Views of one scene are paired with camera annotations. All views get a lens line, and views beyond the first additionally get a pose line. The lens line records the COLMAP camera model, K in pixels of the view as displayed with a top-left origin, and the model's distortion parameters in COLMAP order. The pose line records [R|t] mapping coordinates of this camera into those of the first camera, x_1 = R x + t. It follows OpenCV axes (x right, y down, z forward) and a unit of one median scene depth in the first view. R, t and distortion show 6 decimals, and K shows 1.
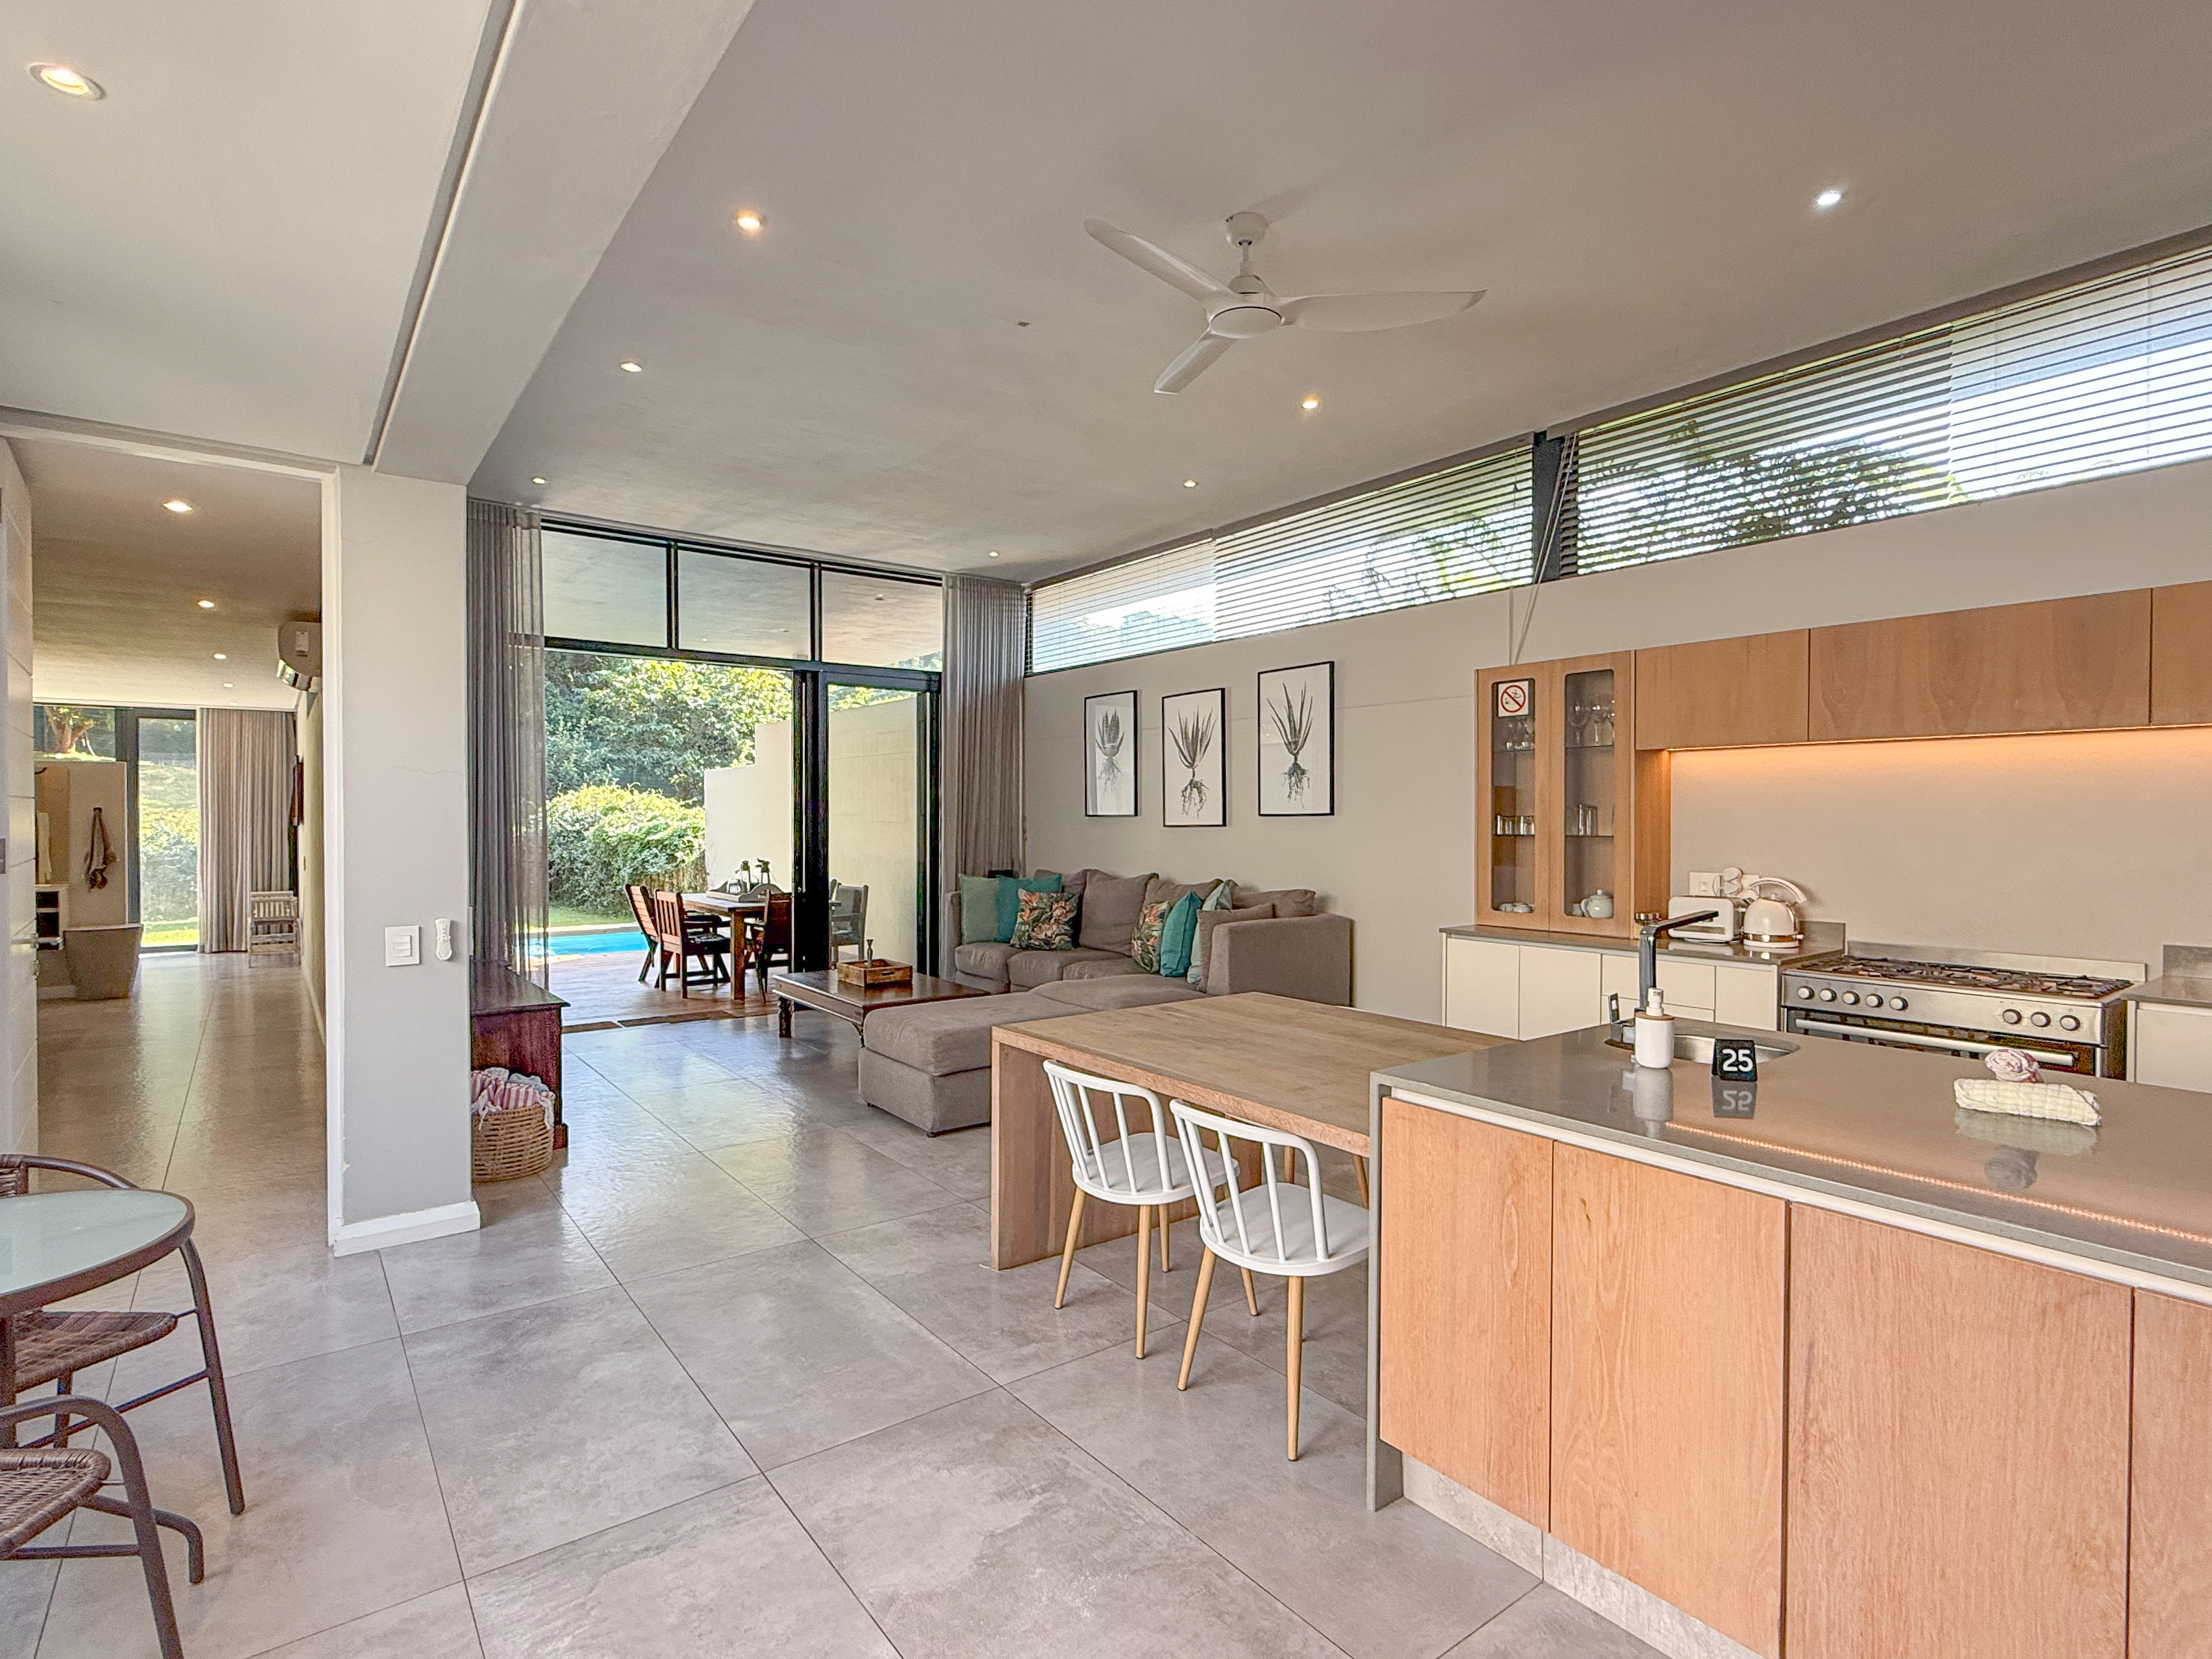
lens RADIAL K [[1078.0, 0, 1112.2], [0, 1078.0, 837.2], [0, 0, 1]] dist [0.000322, -0.000070]
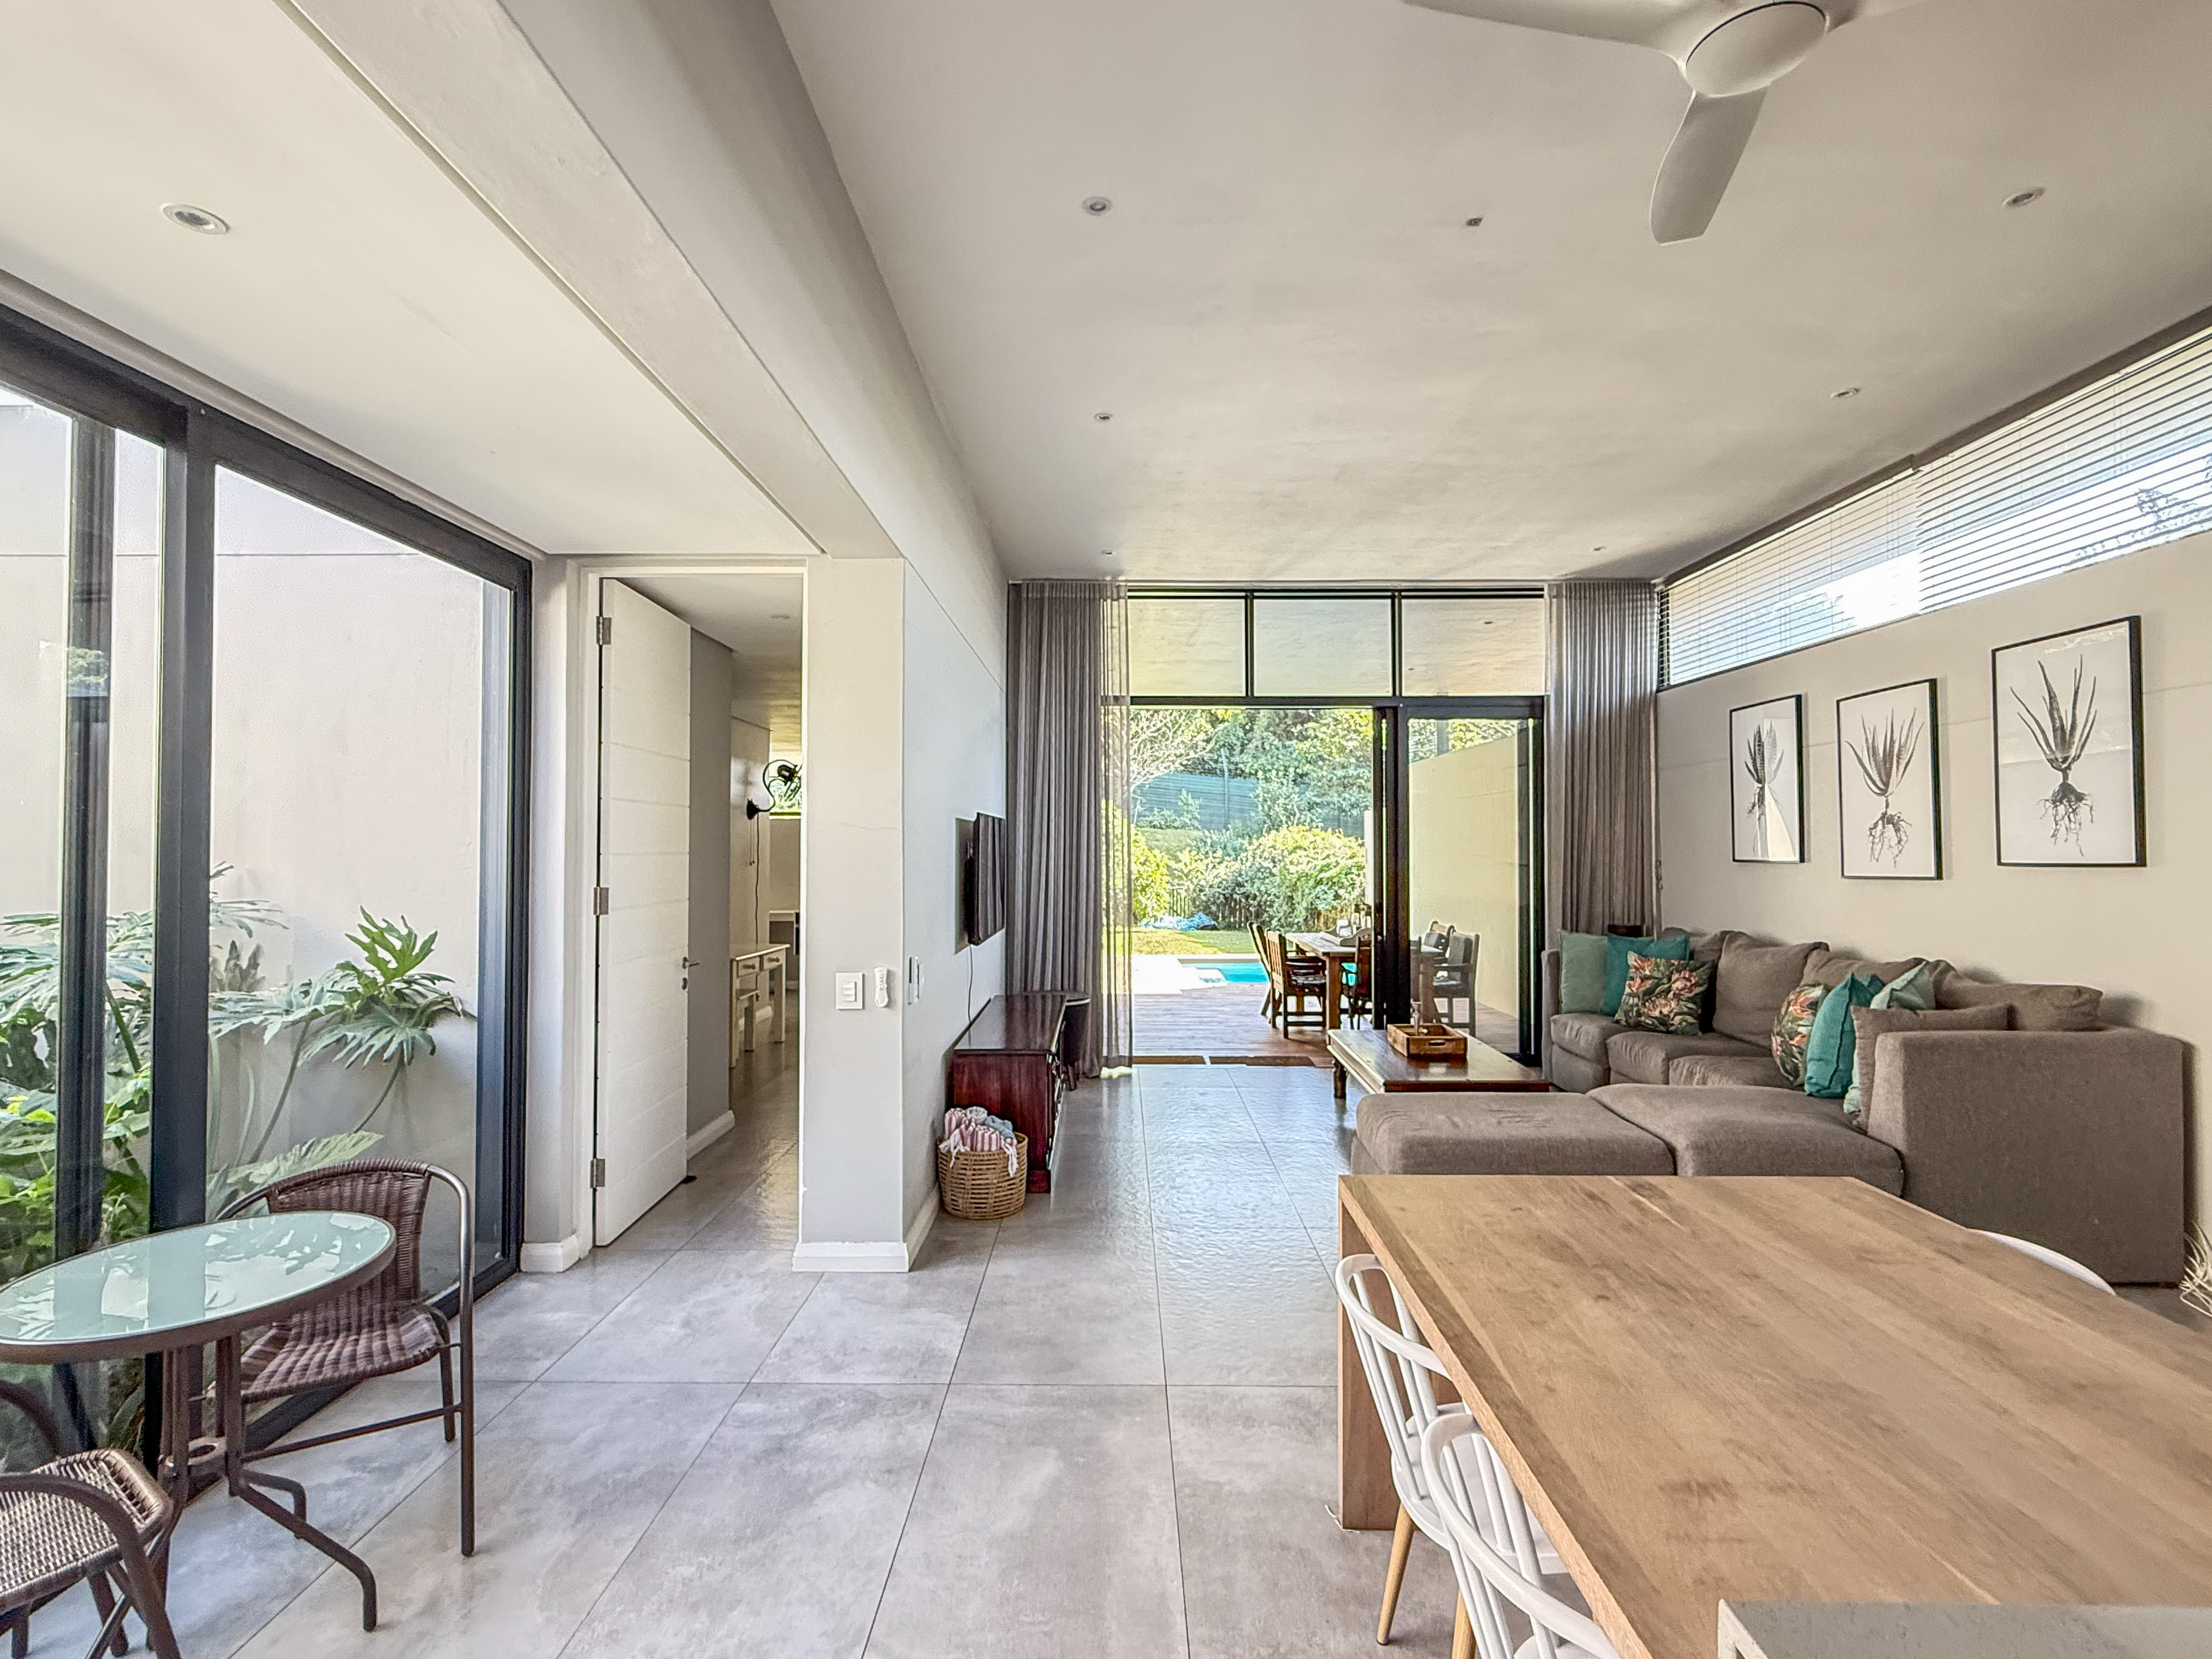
lens RADIAL K [[1026.4, 0, 1121.4], [0, 1026.4, 832.9], [0, 0, 1]] dist [0.001343, -0.000788]
pose [[0.794589, -0.011975, -0.607029, 0.102666], [-0.010632, 0.999378, -0.033633, -0.014358], [0.607054, 0.033178, 0.793968, 0.195838]]
